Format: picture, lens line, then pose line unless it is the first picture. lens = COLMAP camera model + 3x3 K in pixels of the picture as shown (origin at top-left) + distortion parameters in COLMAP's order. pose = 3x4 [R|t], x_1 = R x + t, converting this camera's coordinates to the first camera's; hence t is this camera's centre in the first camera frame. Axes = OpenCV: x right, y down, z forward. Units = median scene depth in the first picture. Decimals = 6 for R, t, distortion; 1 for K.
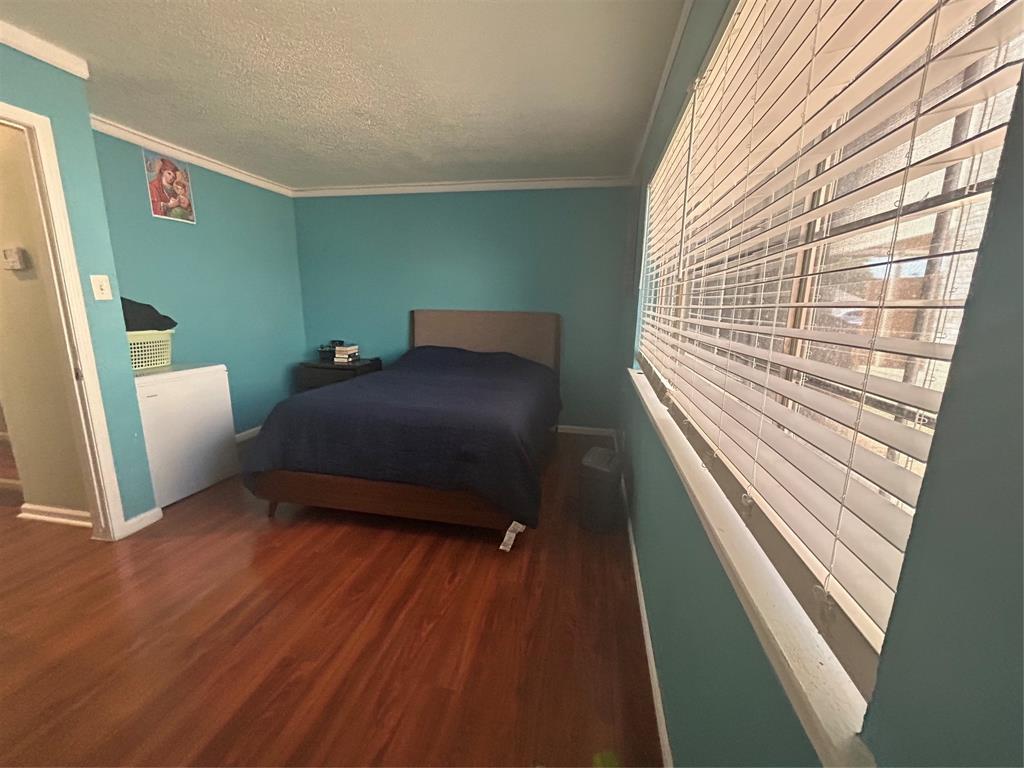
lens RADIAL K [[413.3, 0, 512.0], [0, 413.3, 383.8], [0, 0, 1]] dist [0.001444, -0.000814]
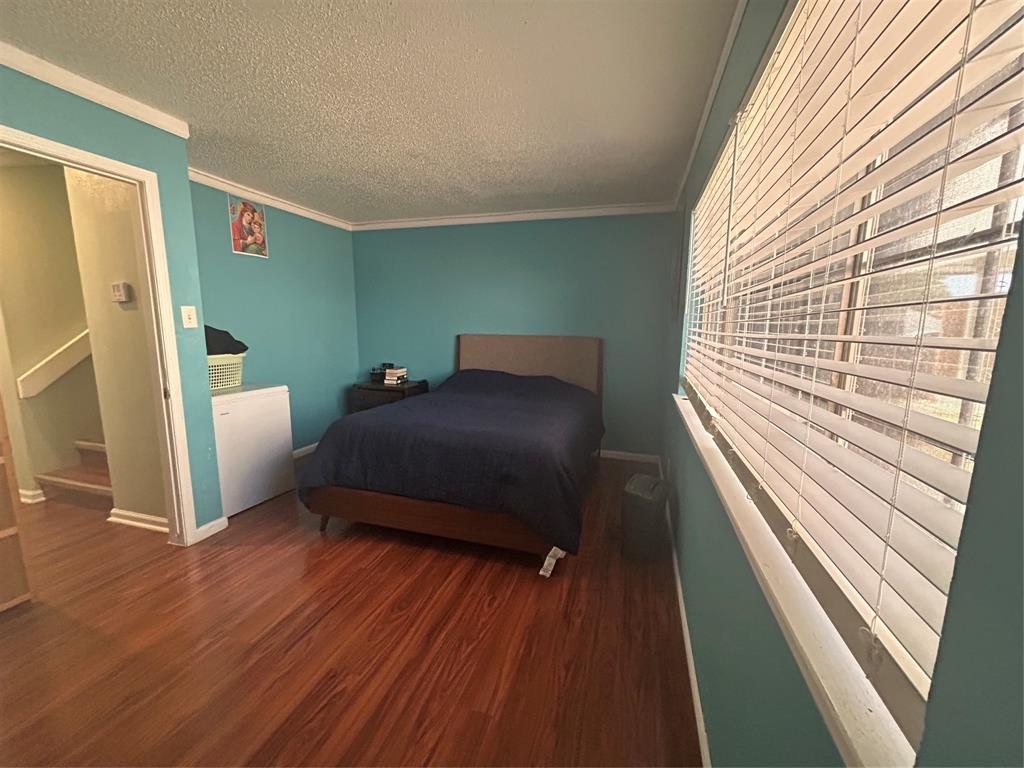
lens RADIAL K [[413.3, 0, 512.9], [0, 413.3, 382.7], [0, 0, 1]] dist [0.001444, -0.000814]
pose [[0.994895, 0.010697, -0.100348, 0.001773], [-0.016328, 0.998327, -0.055465, -0.005847], [0.099587, 0.056820, 0.993405, -0.024714]]
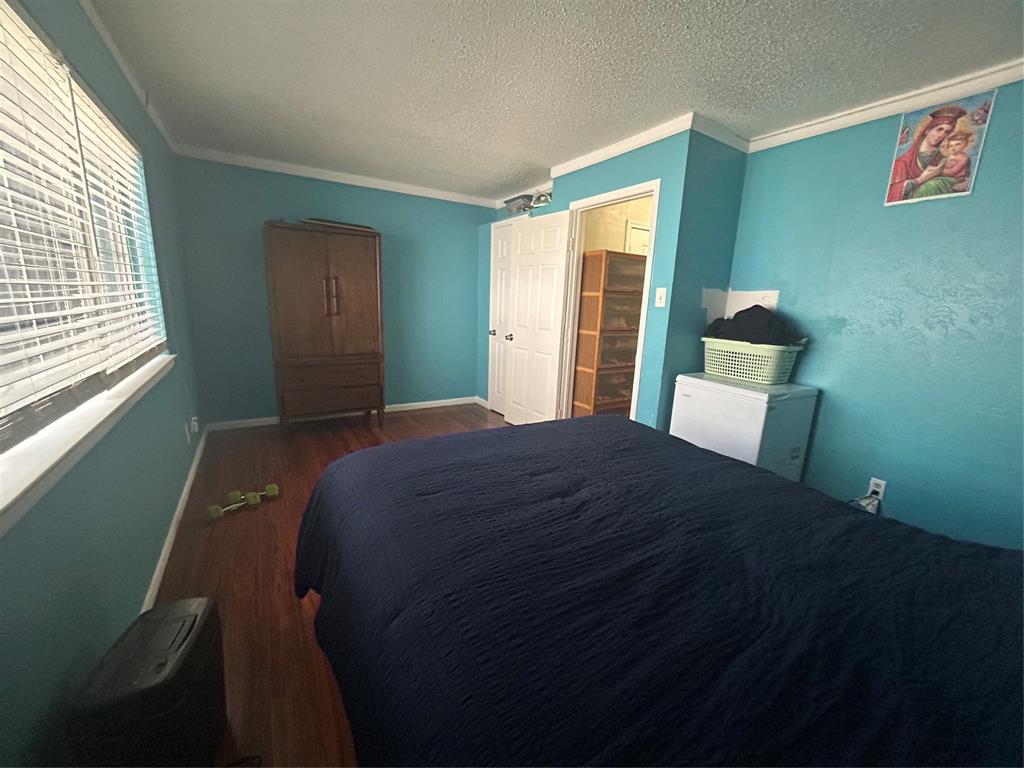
lens RADIAL K [[413.3, 0, 510.5], [0, 413.3, 384.4], [0, 0, 1]] dist [0.001444, -0.000814]
pose [[-0.738414, 0.095904, -0.667493, 0.257693], [-0.177532, 0.927271, 0.329624, -0.343585], [0.650559, 0.361900, -0.667684, 1.757245]]
